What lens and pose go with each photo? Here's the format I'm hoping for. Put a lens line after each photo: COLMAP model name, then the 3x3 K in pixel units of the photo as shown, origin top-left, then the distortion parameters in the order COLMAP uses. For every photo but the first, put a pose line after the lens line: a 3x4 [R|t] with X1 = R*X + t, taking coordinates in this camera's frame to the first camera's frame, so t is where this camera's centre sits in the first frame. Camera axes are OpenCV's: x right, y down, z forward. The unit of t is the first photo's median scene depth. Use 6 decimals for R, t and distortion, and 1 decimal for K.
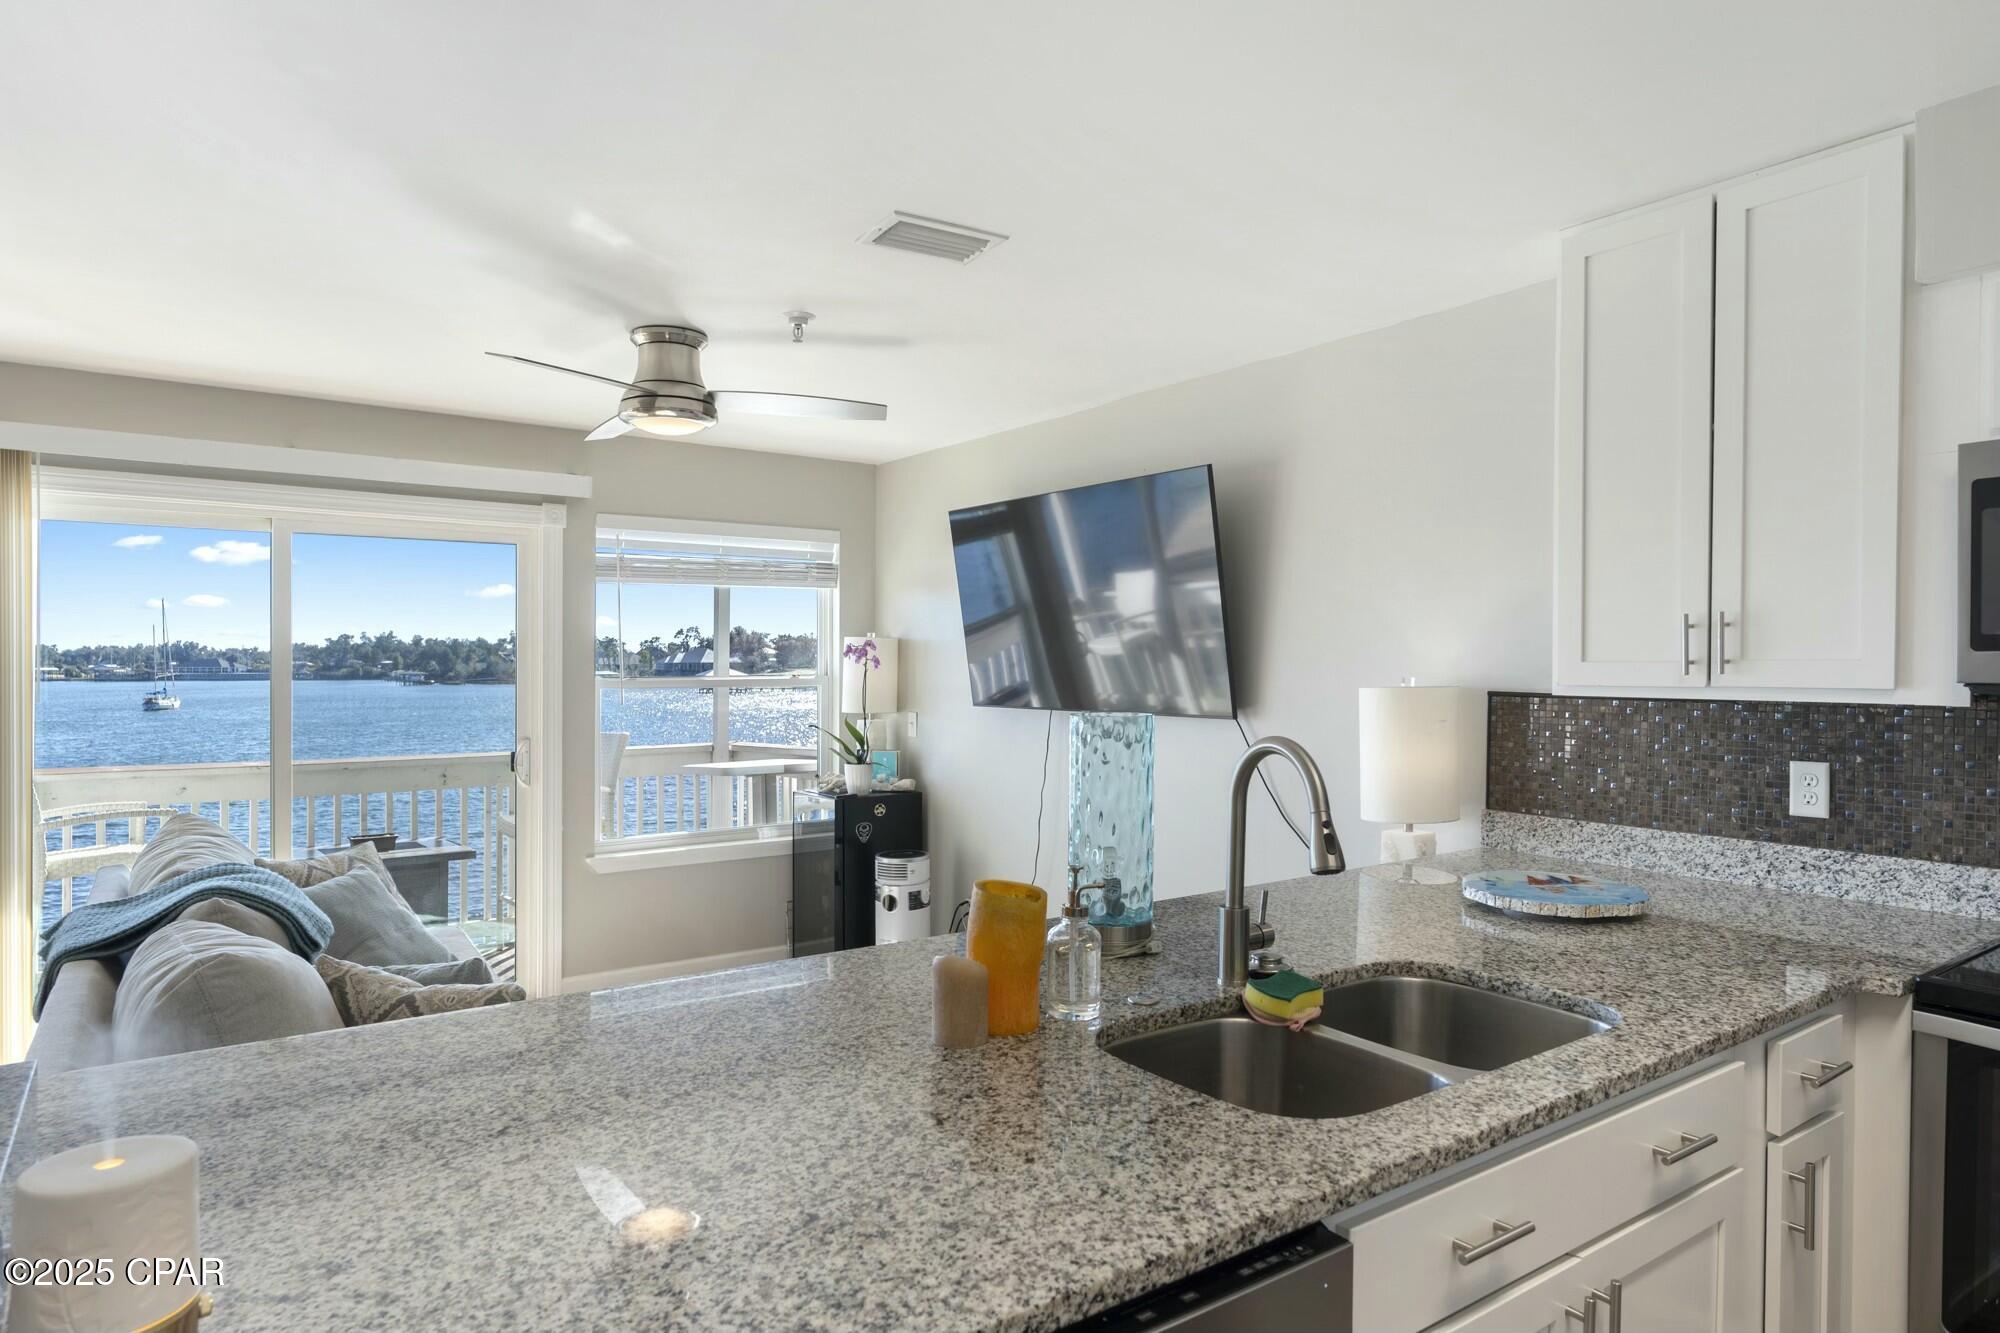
lens RADIAL K [[1170.3, 0, 999.7], [0, 1170.3, 669.4], [0, 0, 1]] dist [-0.002699, 0.000710]
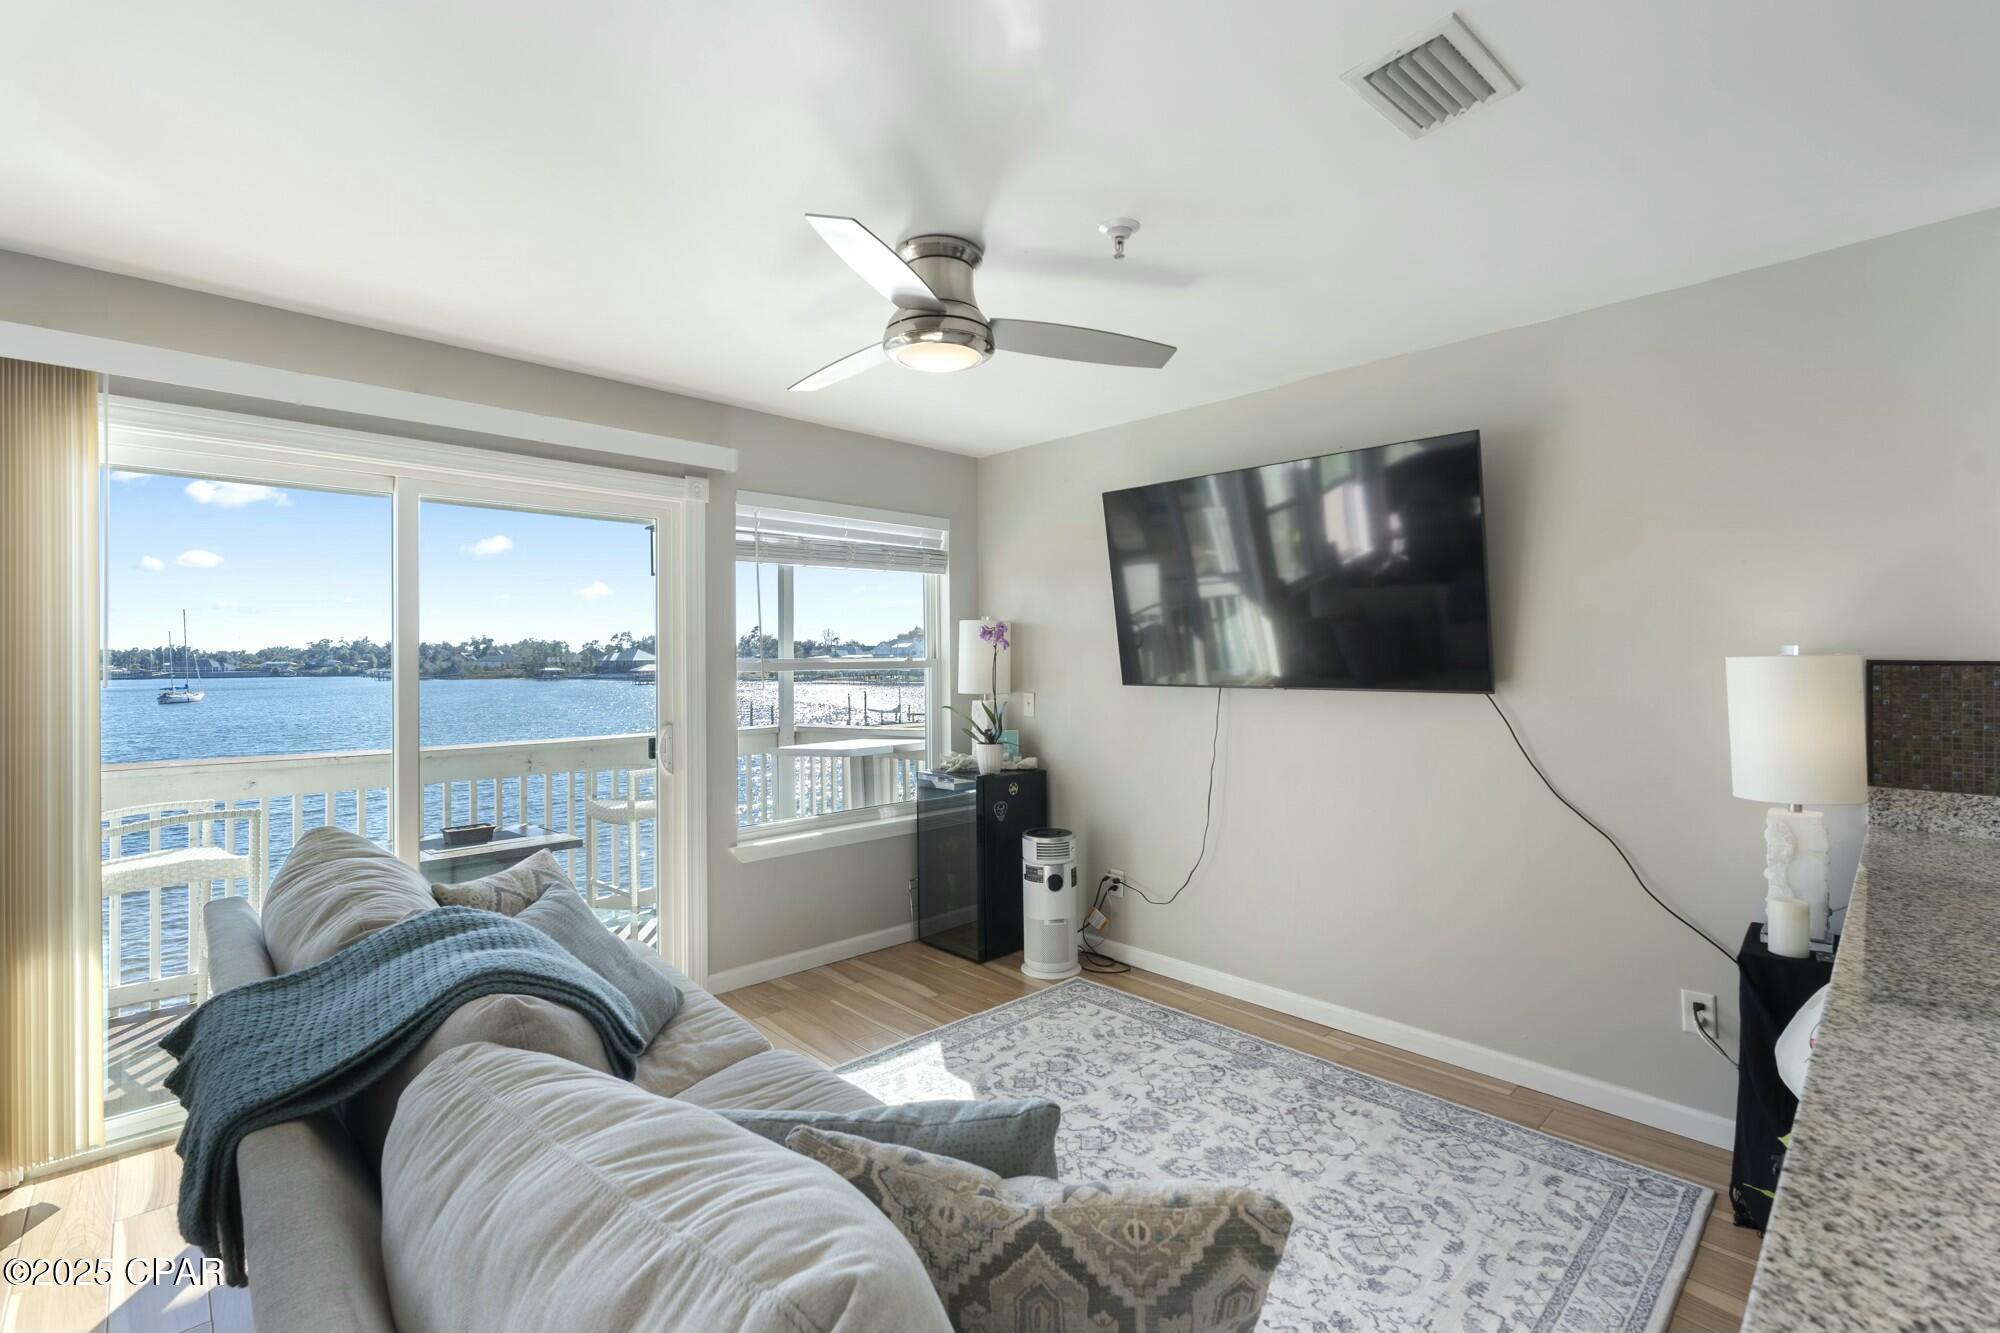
lens RADIAL K [[884.9, 0, 985.8], [0, 884.9, 657.8], [0, 0, 1]] dist [0.000118, -0.000597]
pose [[0.991384, -0.005475, 0.130874, -0.417181], [0.006417, 0.999956, -0.006778, 0.020452], [-0.130831, 0.007560, 0.991376, 0.438635]]
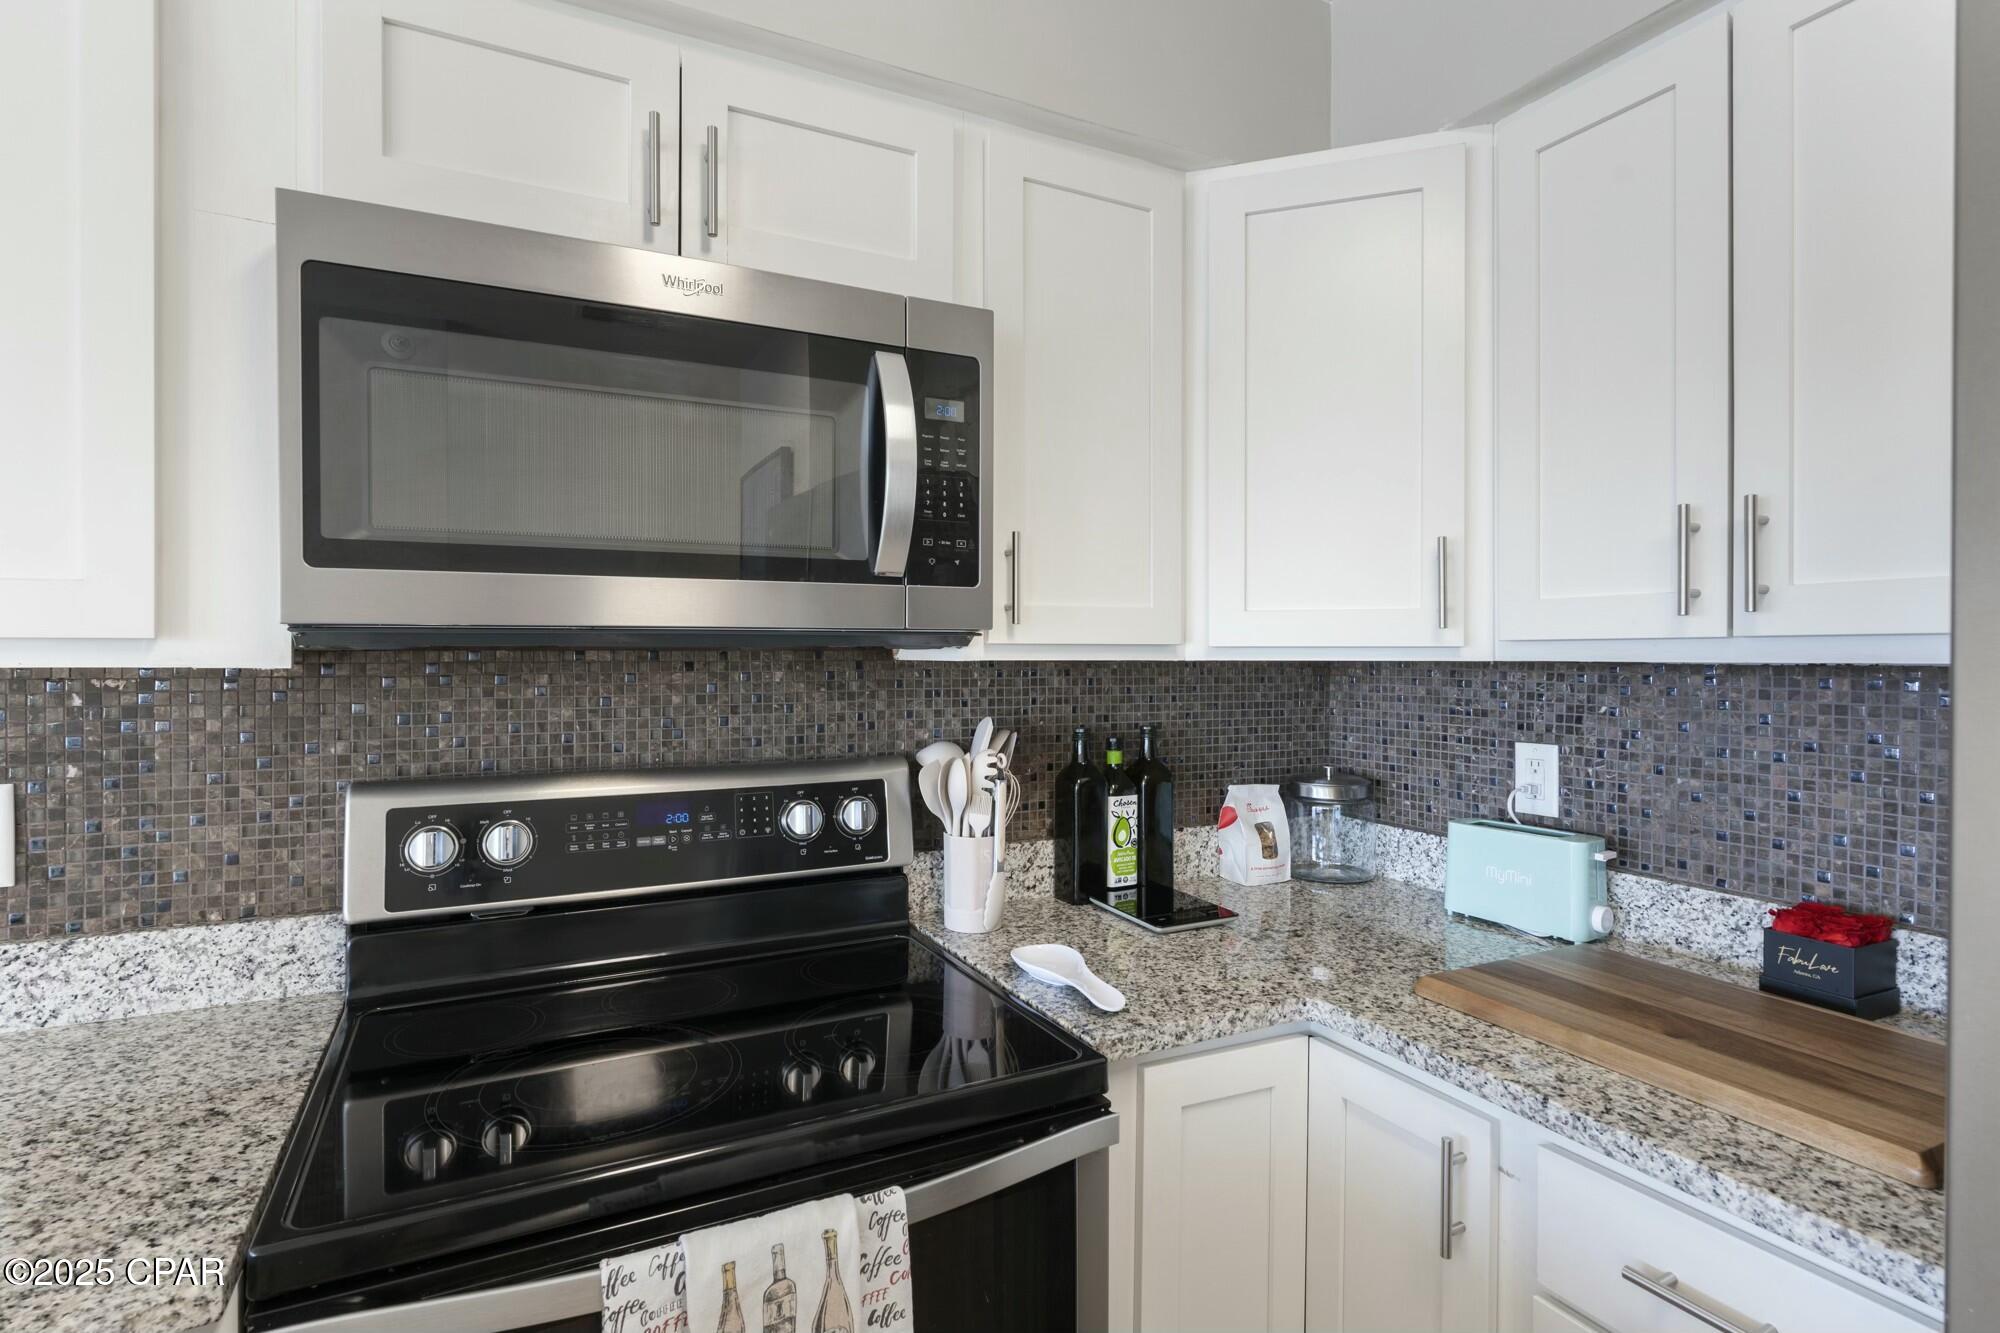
lens RADIAL K [[964.1, 0, 979.3], [0, 964.1, 664.3], [0, 0, 1]] dist [-0.004810, -0.000088]
pose [[0.160941, -0.014858, 0.986852, 0.300684], [0.004611, 0.999887, 0.014302, 0.017621], [-0.986953, 0.002249, 0.160991, 0.425001]]
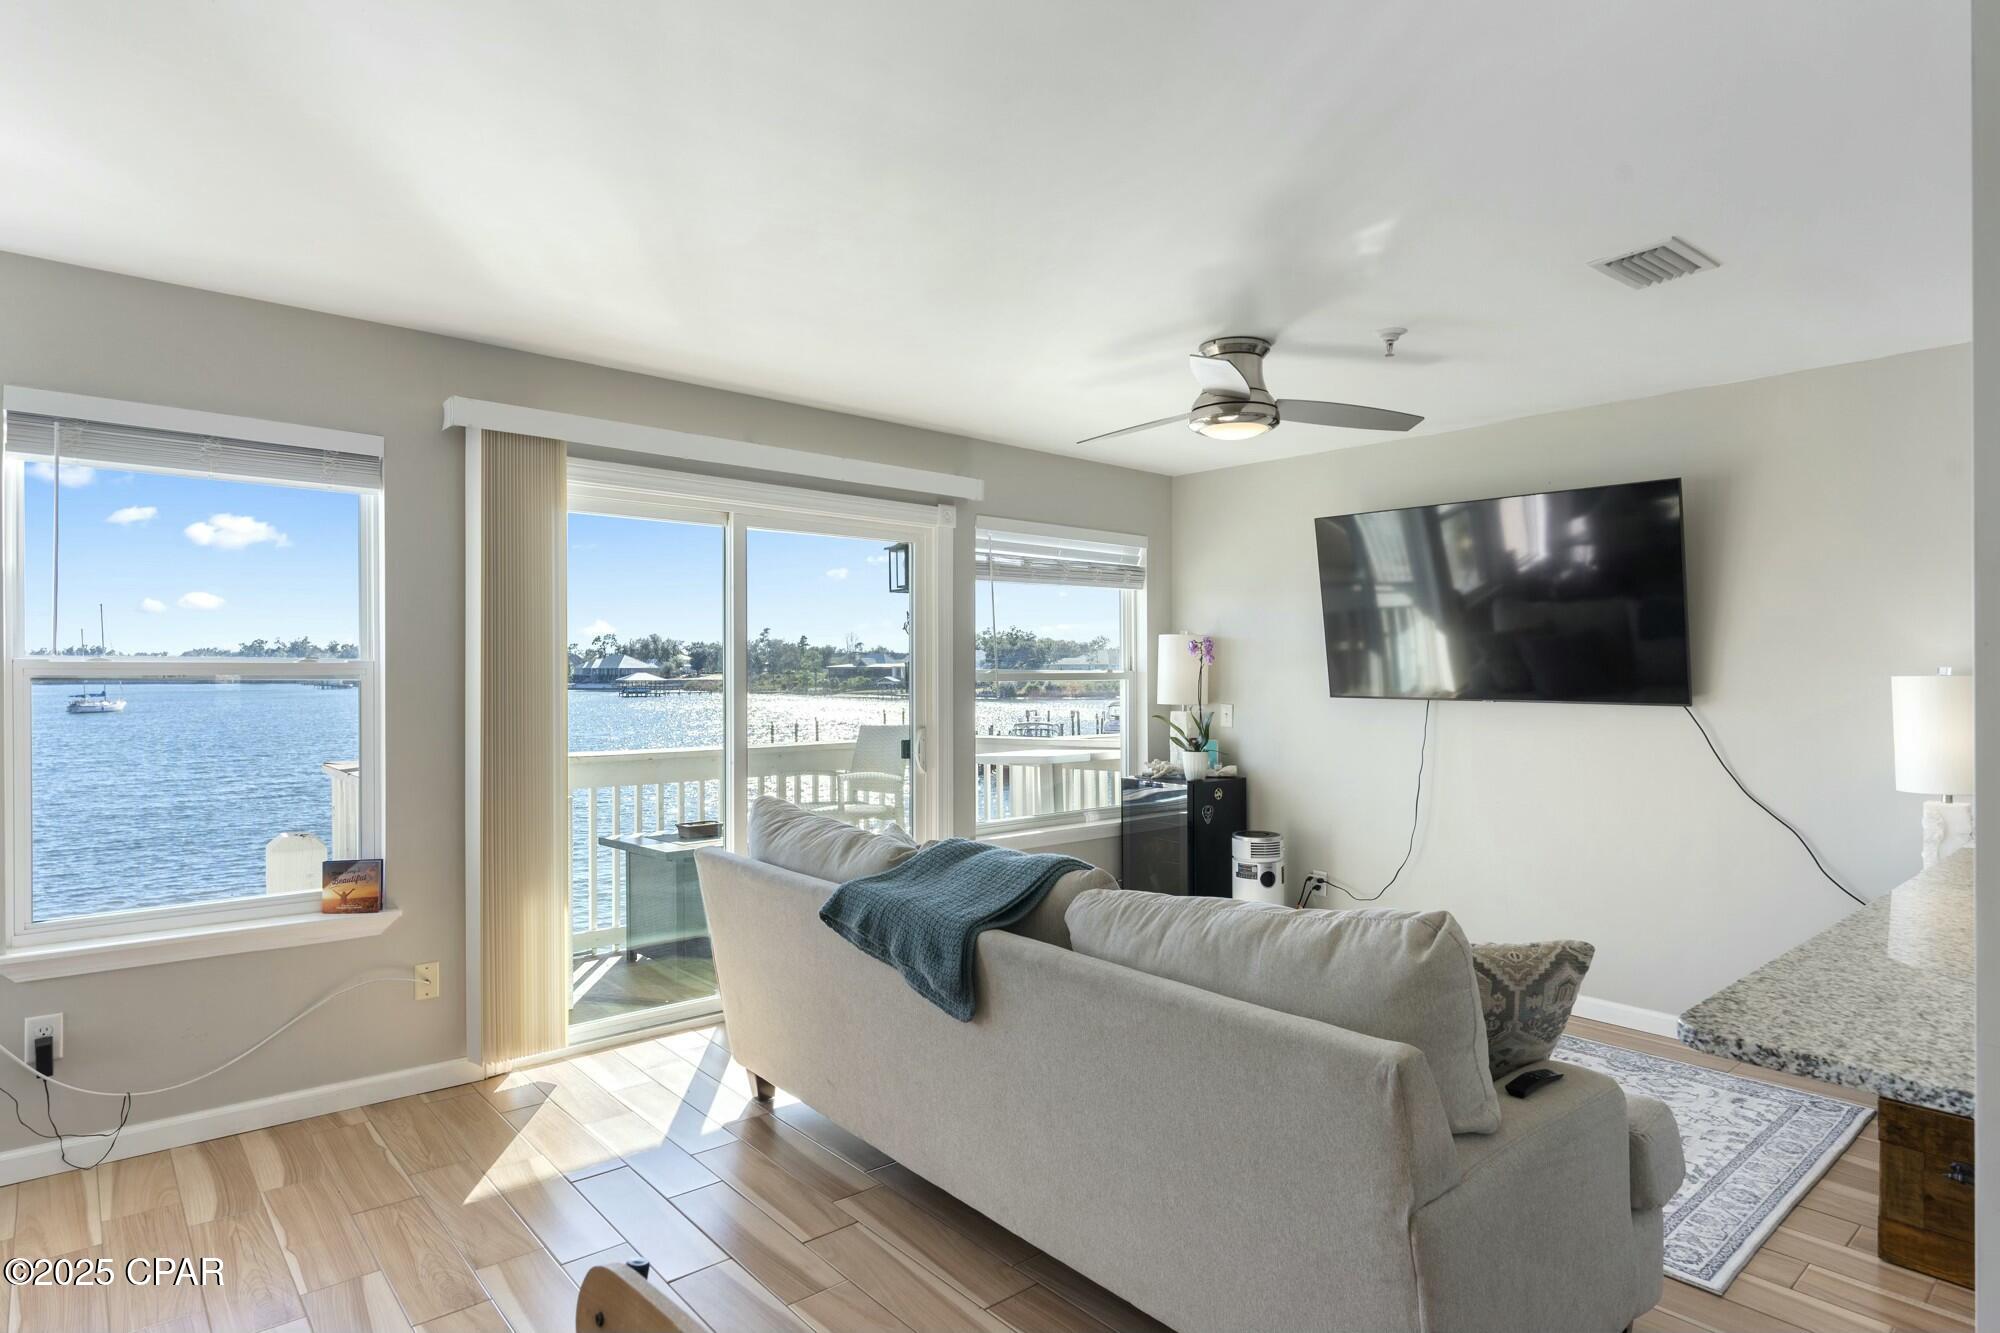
lens RADIAL K [[1081.5, 0, 981.6], [0, 1081.5, 670.4], [0, 0, 1]] dist [0.006609, -0.002224]
pose [[0.996923, 0.003444, 0.078307, -0.734255], [-0.003053, 0.999982, -0.005114, 0.021513], [-0.078323, 0.004860, 0.996916, 0.038767]]
